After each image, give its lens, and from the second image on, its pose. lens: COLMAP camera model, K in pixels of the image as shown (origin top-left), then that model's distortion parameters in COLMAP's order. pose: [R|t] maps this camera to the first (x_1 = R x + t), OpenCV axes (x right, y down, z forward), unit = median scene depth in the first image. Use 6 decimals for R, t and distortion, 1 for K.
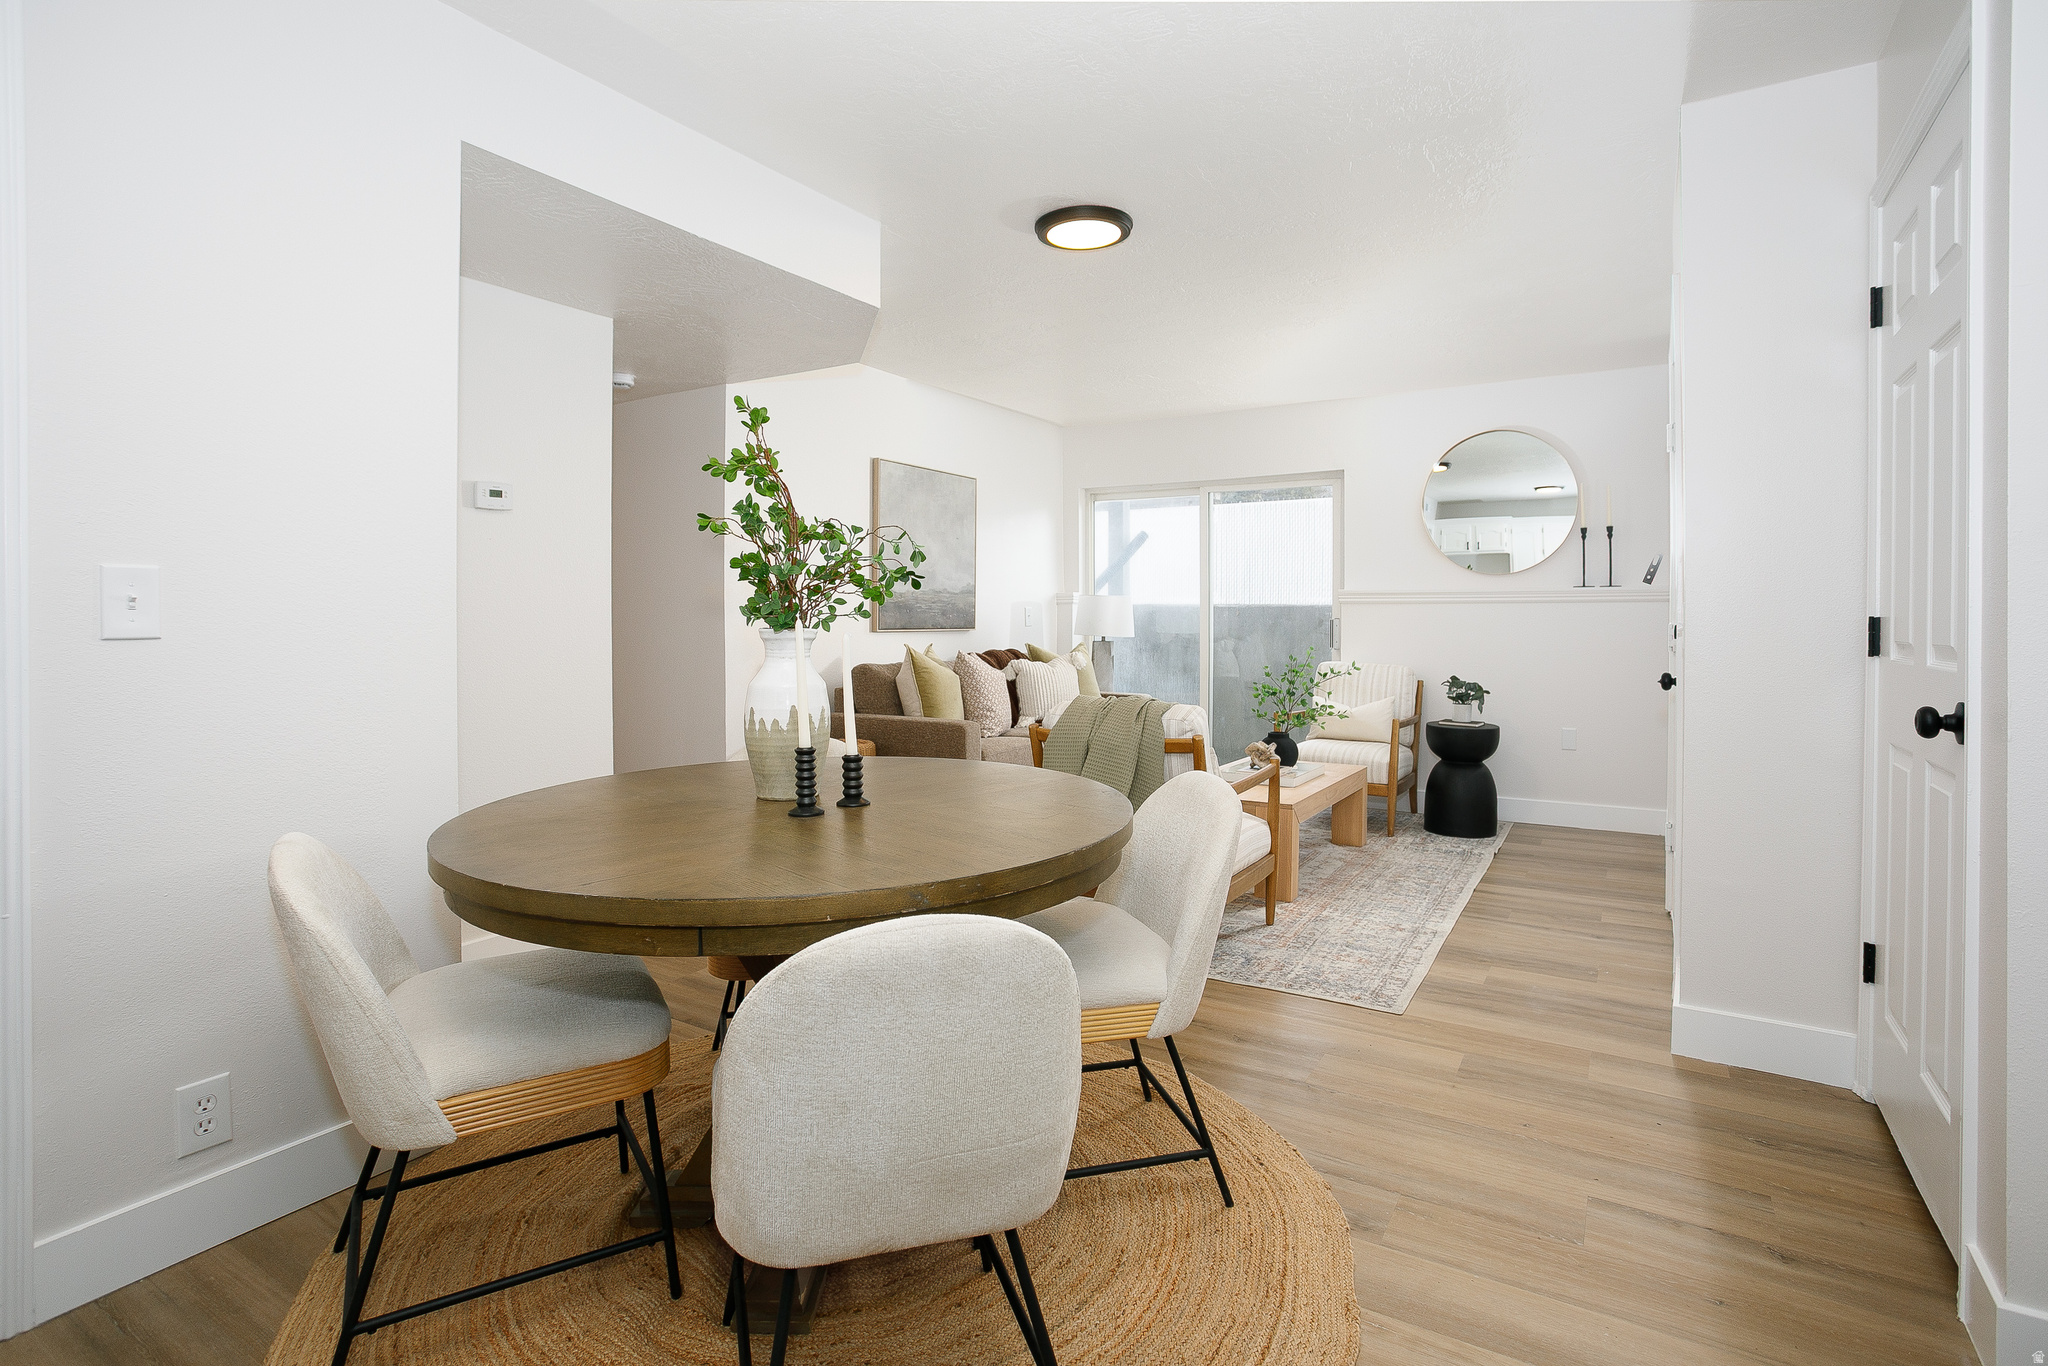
lens RADIAL K [[1004.7, 0, 1042.2], [0, 1004.7, 623.2], [0, 0, 1]] dist [-0.003010, 0.000281]
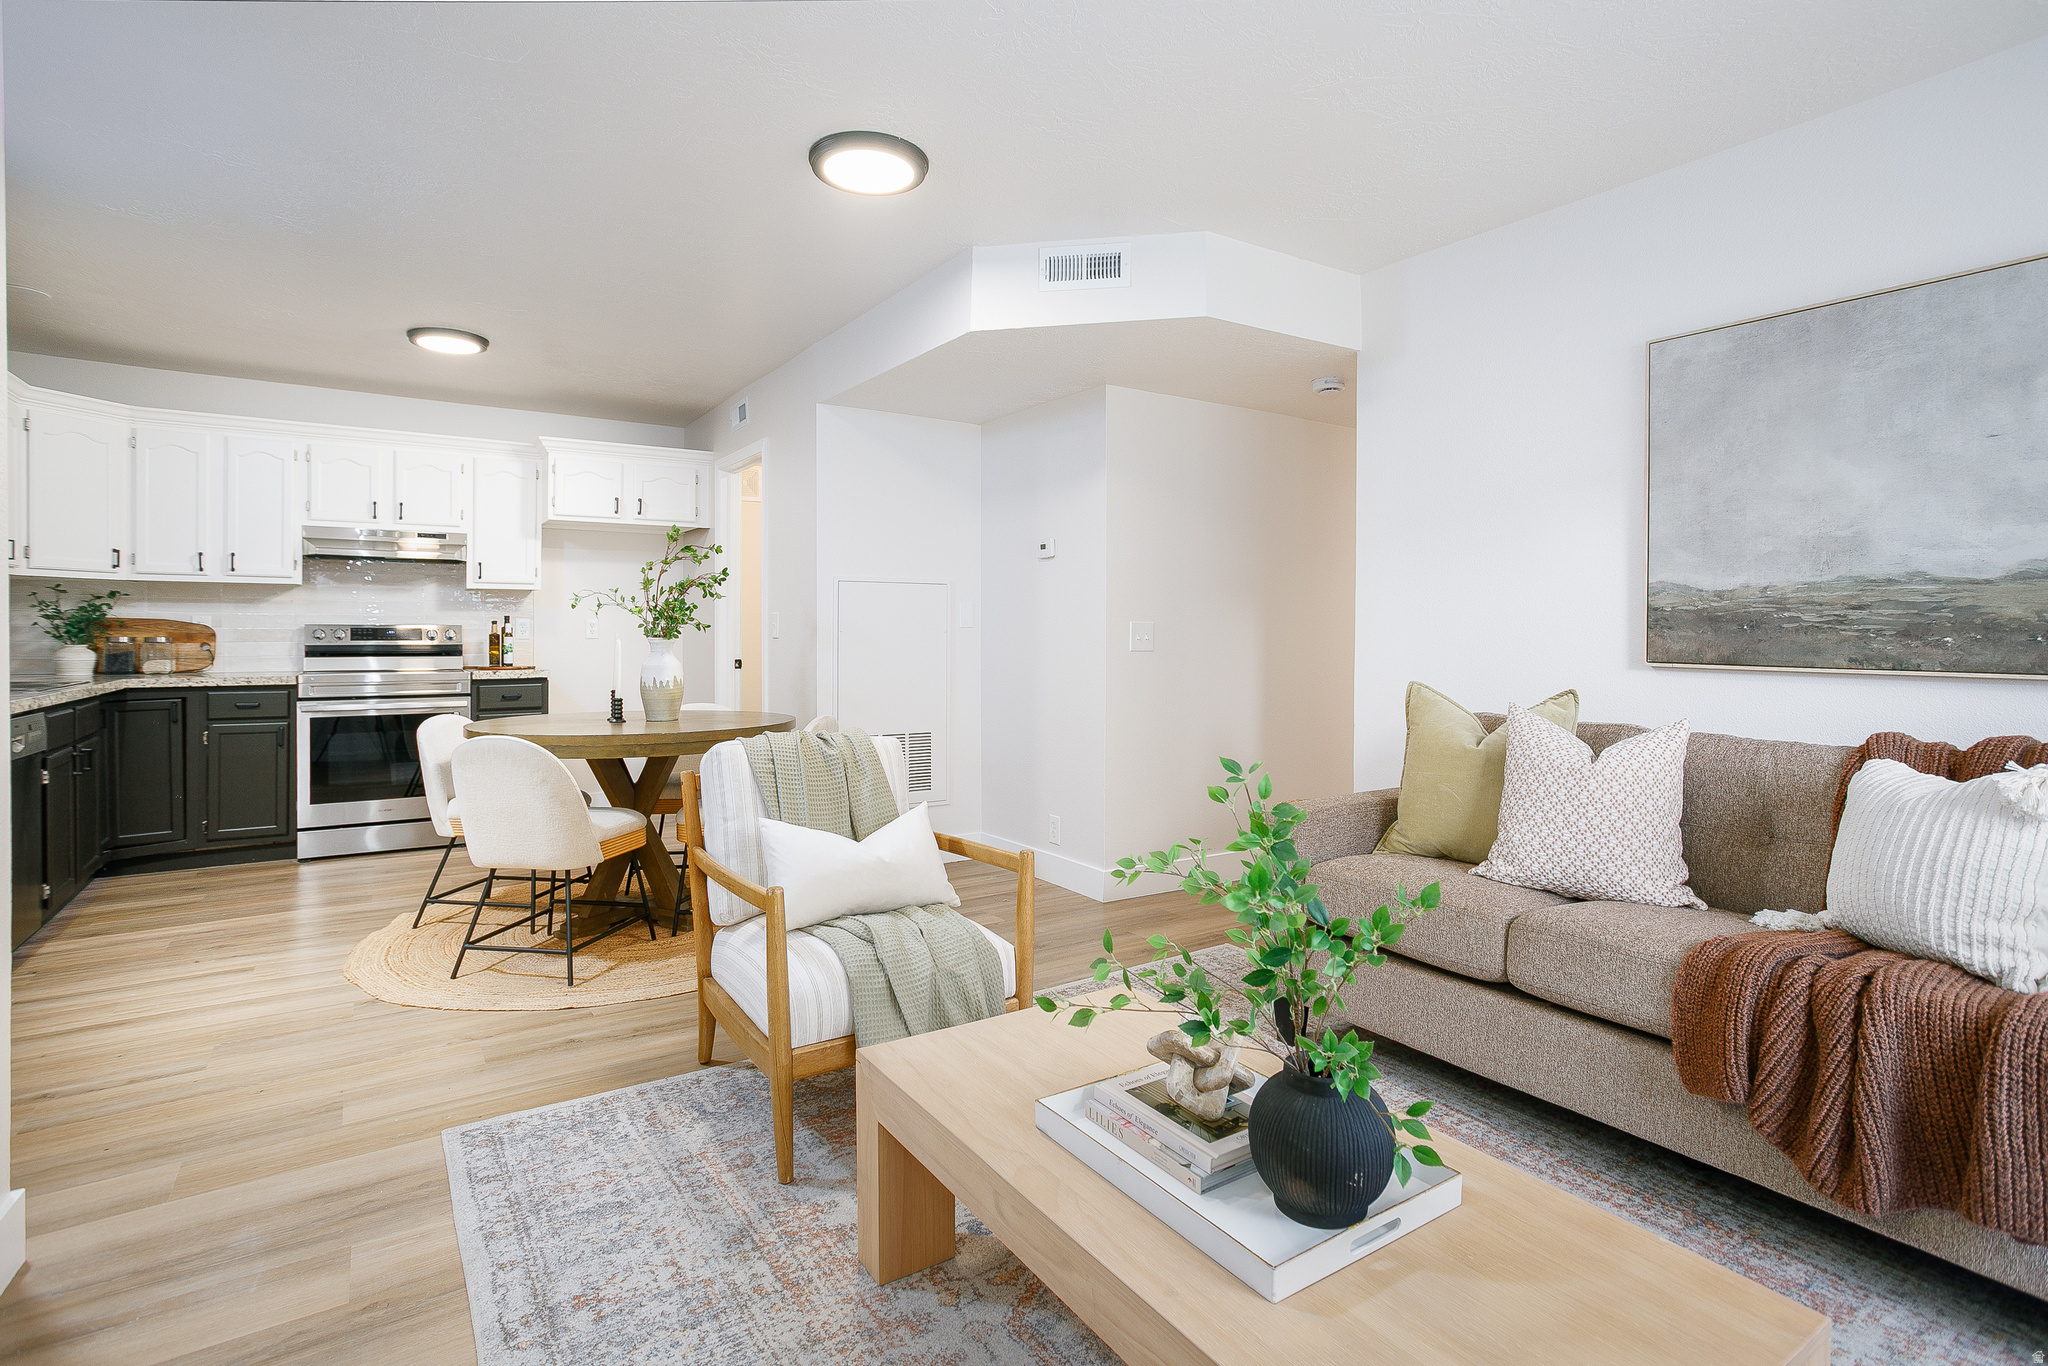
lens RADIAL K [[1004.7, 0, 1010.7], [0, 1004.7, 618.1], [0, 0, 1]] dist [-0.003010, 0.000281]
pose [[-0.441123, -0.014328, -0.897332, 0.462747], [-0.015569, 0.999844, -0.008311, -0.007046], [0.897312, 0.010305, -0.441277, 0.925411]]
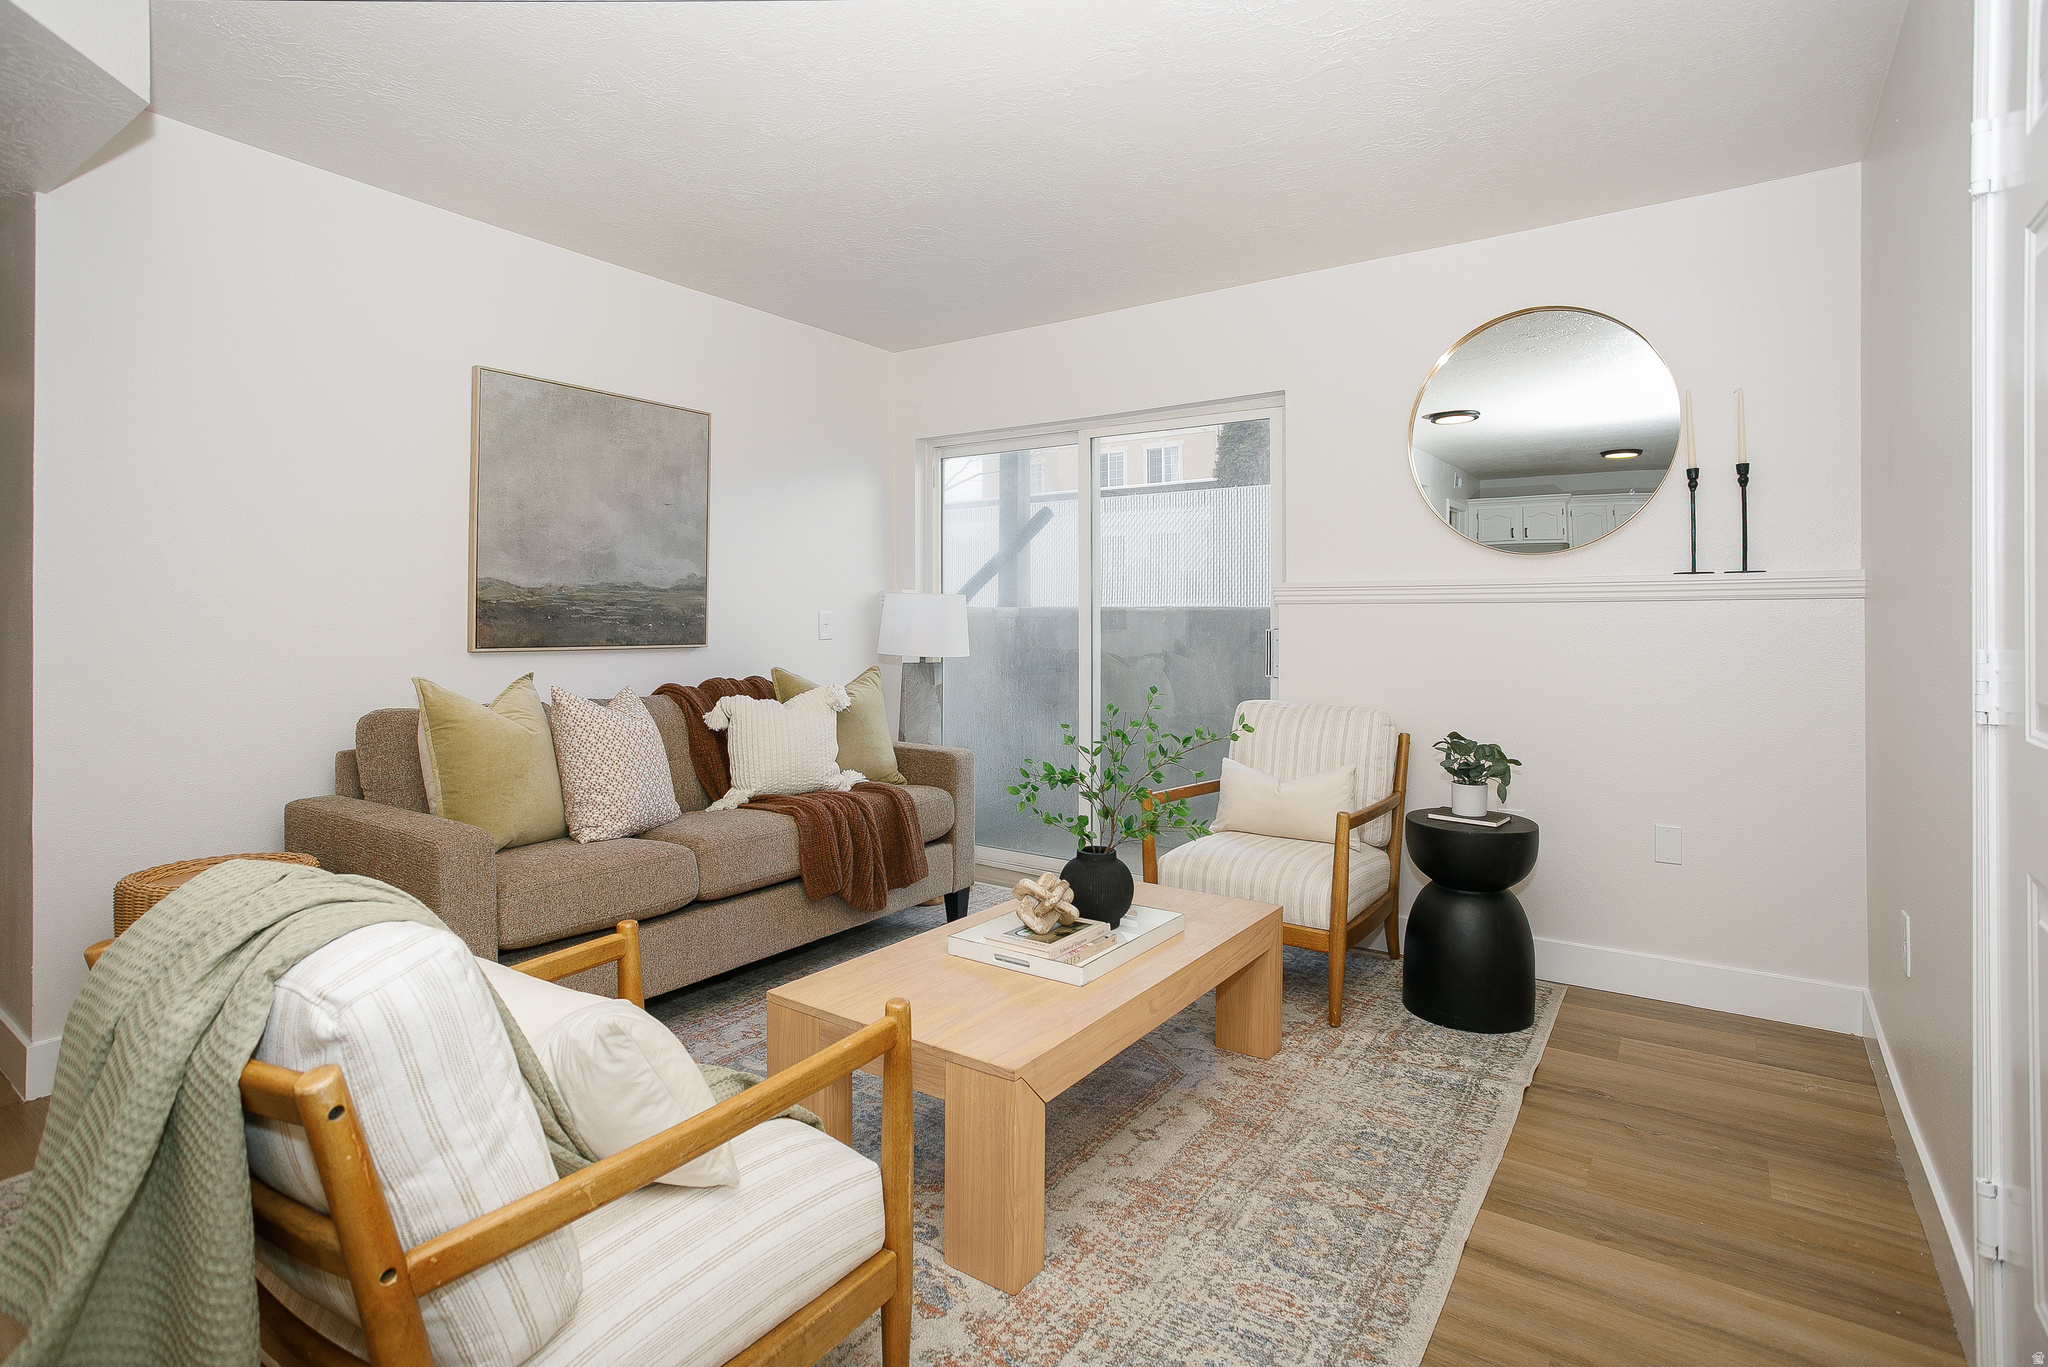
lens RADIAL K [[1004.7, 0, 1017.6], [0, 1004.7, 610.7], [0, 0, 1]] dist [-0.003010, 0.000281]
pose [[0.997234, 0.000318, -0.074329, 0.207131], [-0.001719, 0.999822, -0.018791, -0.004995], [0.074309, 0.018867, 0.997057, 0.417949]]
